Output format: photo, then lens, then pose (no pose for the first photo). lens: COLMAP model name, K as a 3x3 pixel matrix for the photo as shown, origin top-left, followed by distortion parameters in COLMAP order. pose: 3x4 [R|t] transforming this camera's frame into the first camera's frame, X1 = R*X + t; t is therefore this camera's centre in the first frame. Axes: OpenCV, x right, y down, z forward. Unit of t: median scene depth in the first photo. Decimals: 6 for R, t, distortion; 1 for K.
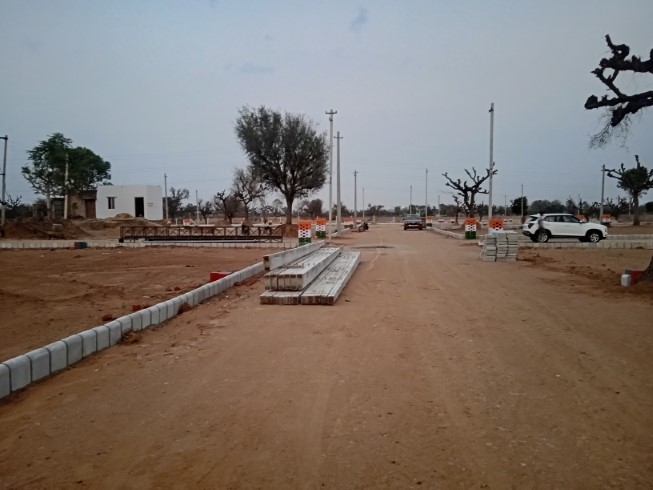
lens RADIAL K [[538.0, 0, 326.5], [0, 538.0, 245.0], [0, 0, 1]] dist [0.063648, -0.097036]
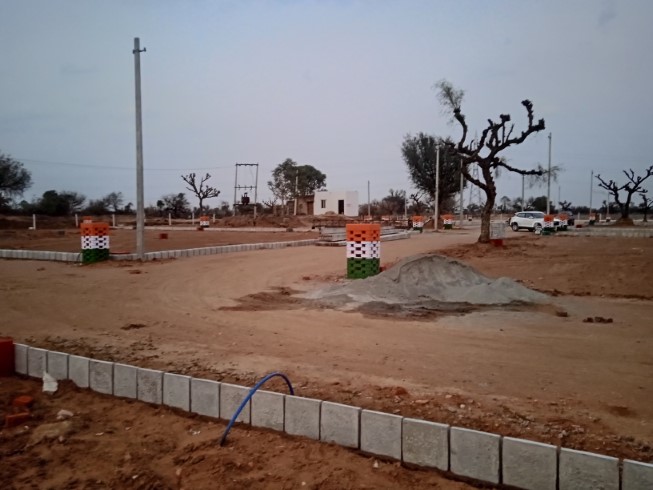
lens RADIAL K [[538.0, 0, 326.5], [0, 538.0, 245.0], [0, 0, 1]] dist [0.063648, -0.097036]
pose [[0.906719, 0.027786, -0.420819, 0.207738], [-0.025726, 0.999613, 0.010572, 0.014646], [0.420950, 0.001240, 0.907083, -0.276166]]
